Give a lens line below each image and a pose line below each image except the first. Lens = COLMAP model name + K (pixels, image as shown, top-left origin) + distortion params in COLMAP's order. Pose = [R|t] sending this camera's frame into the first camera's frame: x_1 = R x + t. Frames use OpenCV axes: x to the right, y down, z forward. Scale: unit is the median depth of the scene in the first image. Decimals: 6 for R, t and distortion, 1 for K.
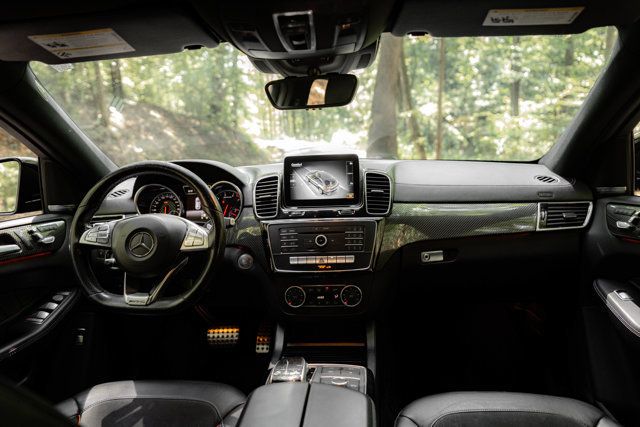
lens RADIAL K [[423.7, 0, 316.8], [0, 423.7, 217.7], [0, 0, 1]] dist [-0.001573, 0.003670]
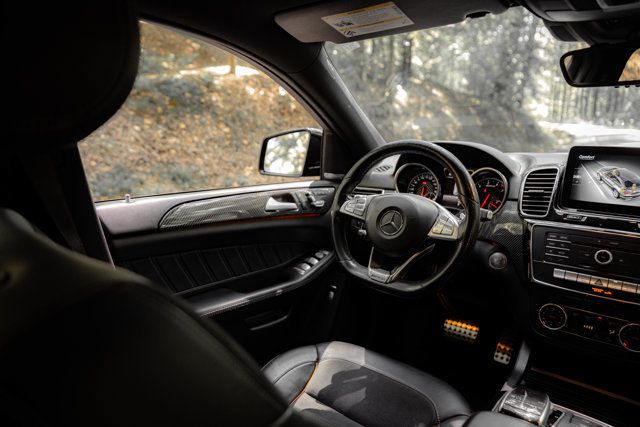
lens RADIAL K [[423.7, 0, 323.9], [0, 423.7, 218.2], [0, 0, 1]] dist [-0.001573, 0.003670]
pose [[0.822115, 0.169607, -0.543470, -0.001140], [-0.143178, 0.985507, 0.090972, -0.013529], [0.551024, 0.003023, 0.834484, 0.062059]]
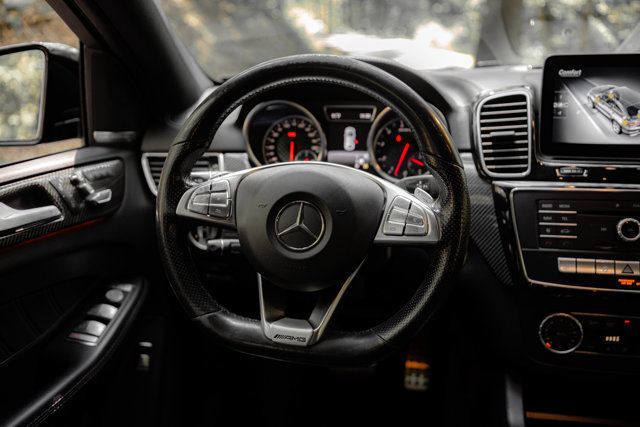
lens RADIAL K [[583.7, 0, 322.5], [0, 583.7, 216.4], [0, 0, 1]] dist [-0.007990, 0.000000]
pose [[0.992743, 0.057718, -0.105502, -0.262429], [-0.044848, 0.991696, 0.120527, -0.026716], [0.111582, -0.114921, 0.987088, 0.271509]]
